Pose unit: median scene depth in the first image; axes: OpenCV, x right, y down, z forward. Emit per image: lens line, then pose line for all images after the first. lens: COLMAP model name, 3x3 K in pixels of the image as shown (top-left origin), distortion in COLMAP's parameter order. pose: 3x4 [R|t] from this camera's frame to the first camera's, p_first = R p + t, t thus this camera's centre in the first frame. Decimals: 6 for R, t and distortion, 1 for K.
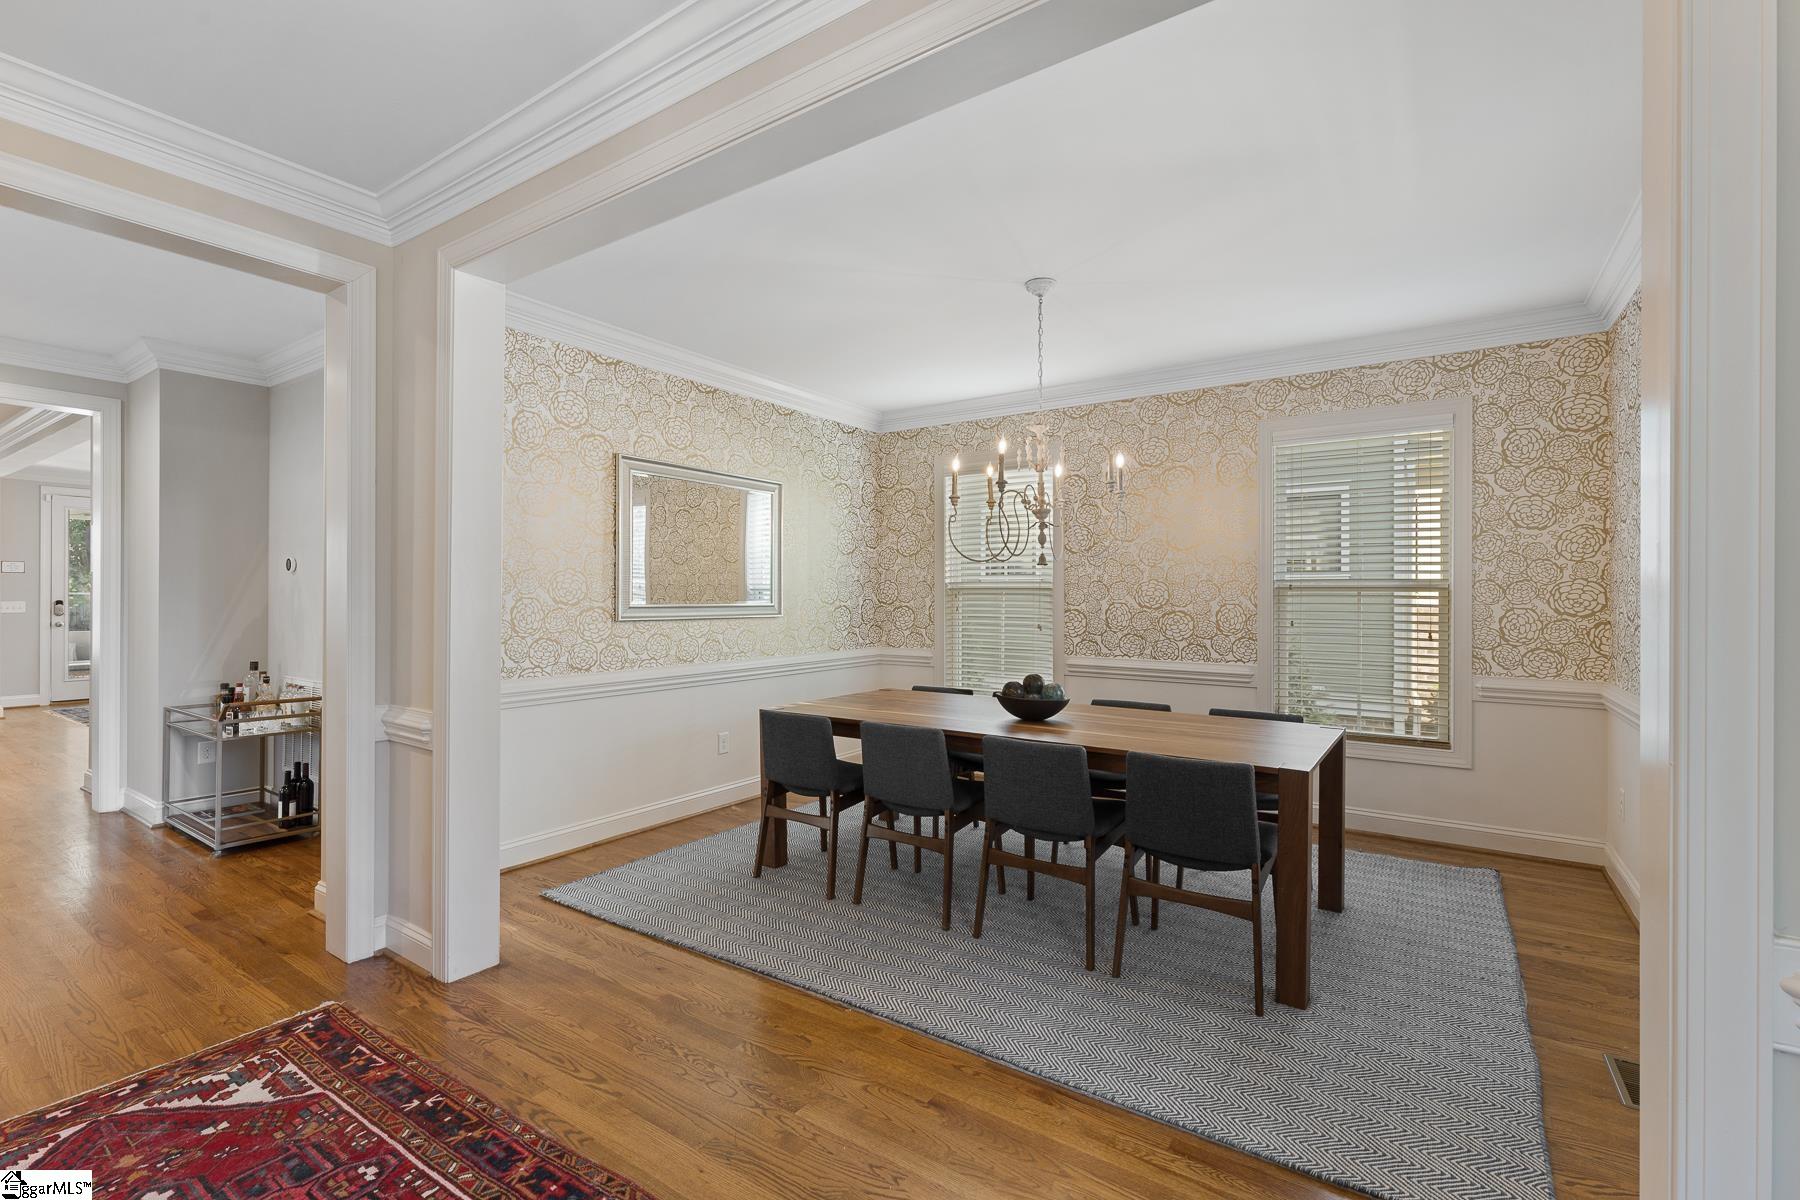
lens RADIAL K [[794.5, 0, 900.0], [0, 794.5, 600.0], [0, 0, 1]] dist [-0.000257, 0.000116]
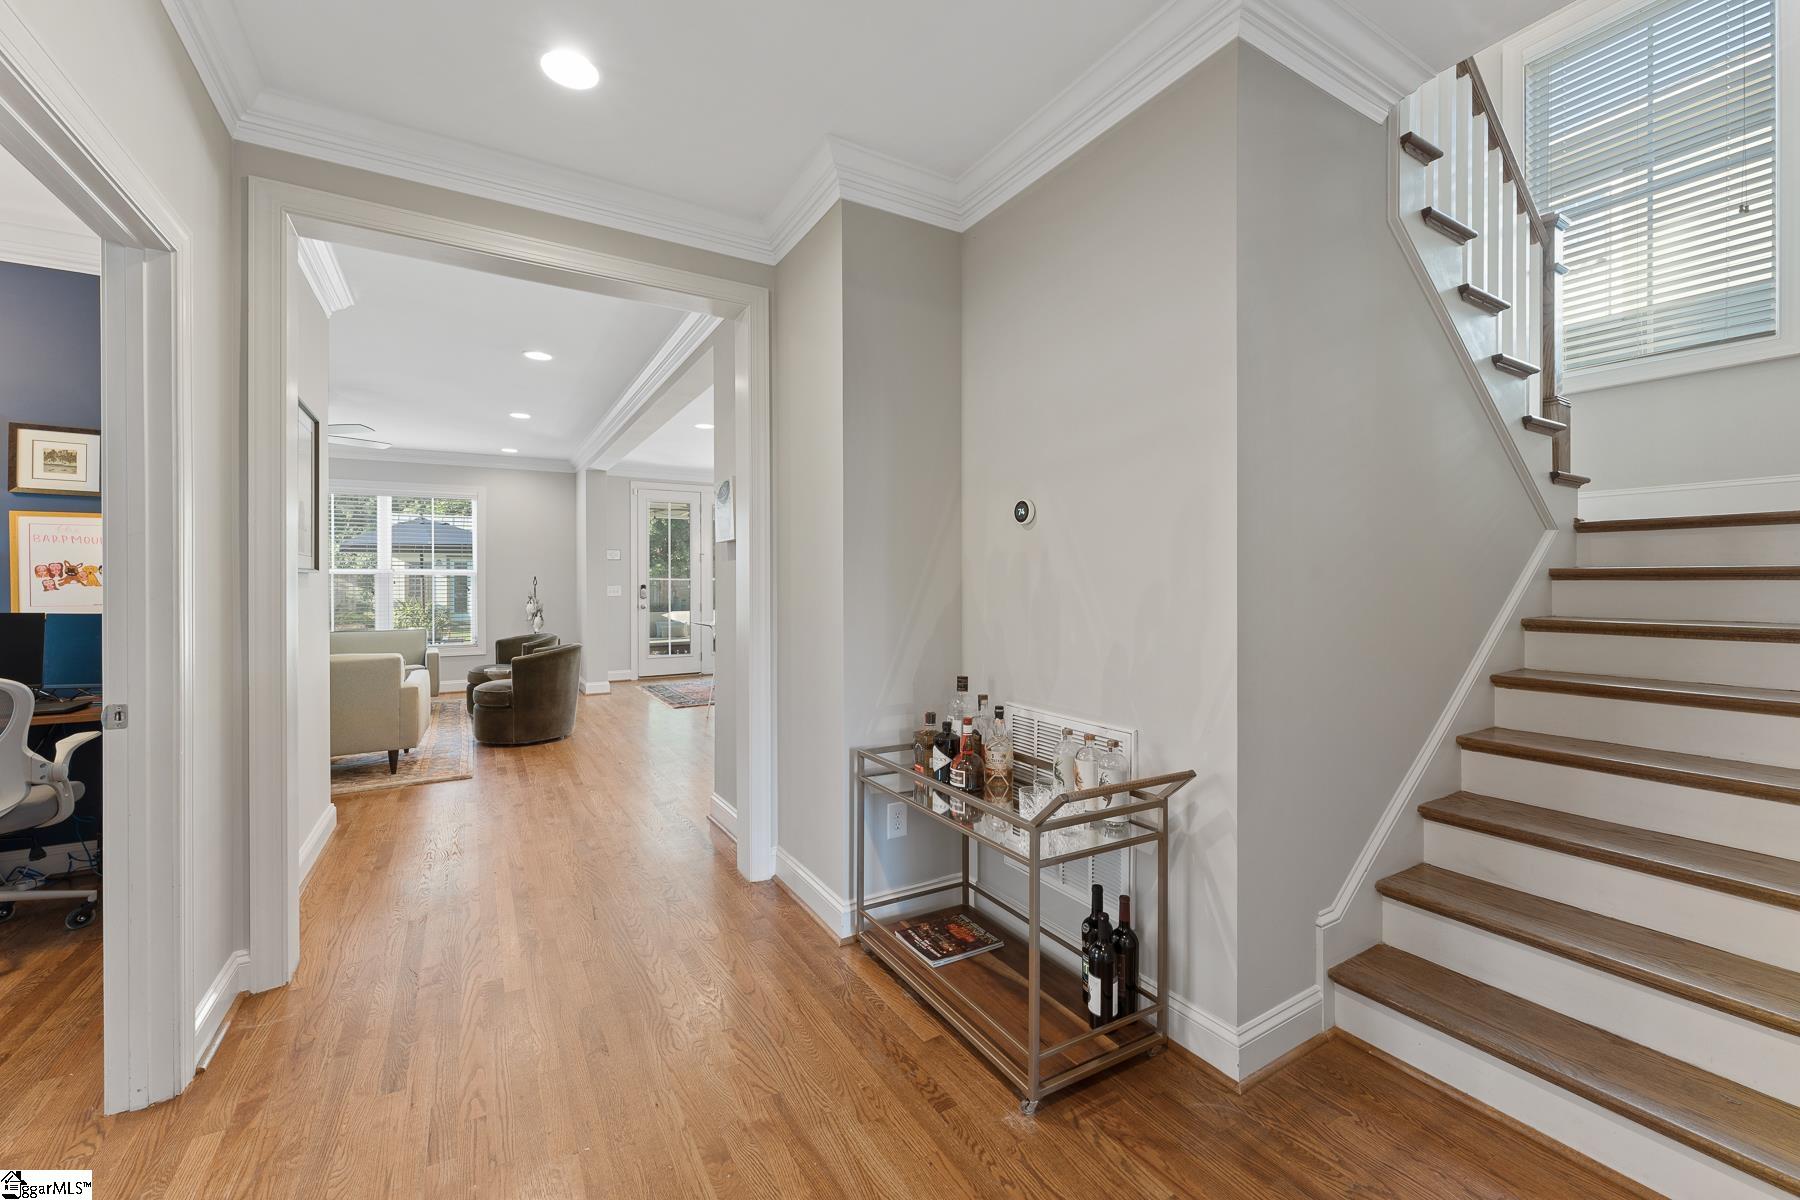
lens RADIAL K [[715.9, 0, 888.6], [0, 715.9, 589.9], [0, 0, 1]] dist [-0.009774, -0.000133]
pose [[0.902485, -0.001284, -0.430720, -0.643930], [0.003130, 0.999989, 0.003577, 0.010479], [0.430710, -0.004576, 0.902479, 0.499063]]
